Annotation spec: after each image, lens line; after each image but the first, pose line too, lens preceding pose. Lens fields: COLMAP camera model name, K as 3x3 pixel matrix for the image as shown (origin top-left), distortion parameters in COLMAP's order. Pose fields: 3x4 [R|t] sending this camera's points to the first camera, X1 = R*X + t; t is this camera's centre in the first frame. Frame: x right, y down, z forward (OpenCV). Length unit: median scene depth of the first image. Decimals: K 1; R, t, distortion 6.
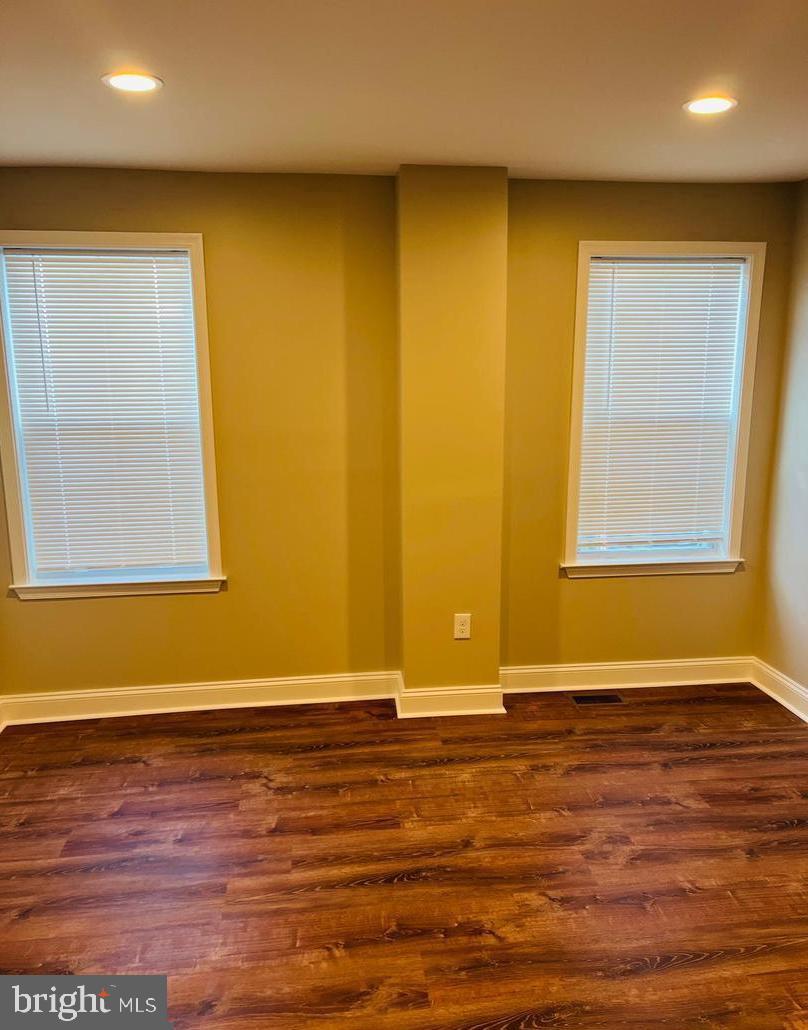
lens RADIAL K [[814.9, 0, 409.8], [0, 814.9, 546.5], [0, 0, 1]] dist [0.069382, -0.081121]
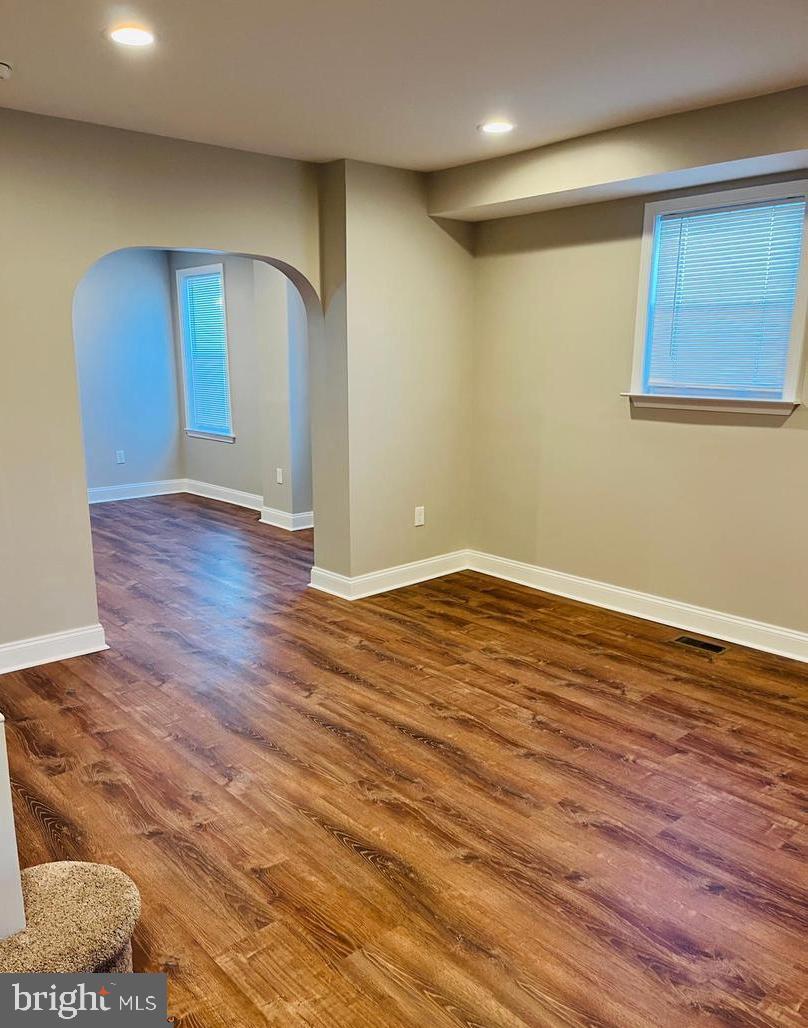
lens RADIAL K [[813.3, 0, 409.8], [0, 813.3, 545.4], [0, 0, 1]] dist [0.069382, -0.081121]
pose [[0.557396, 0.198492, -0.806171, 1.787843], [-0.169230, 0.977778, 0.123737, -0.023855], [0.812817, 0.067458, 0.578600, 0.226961]]
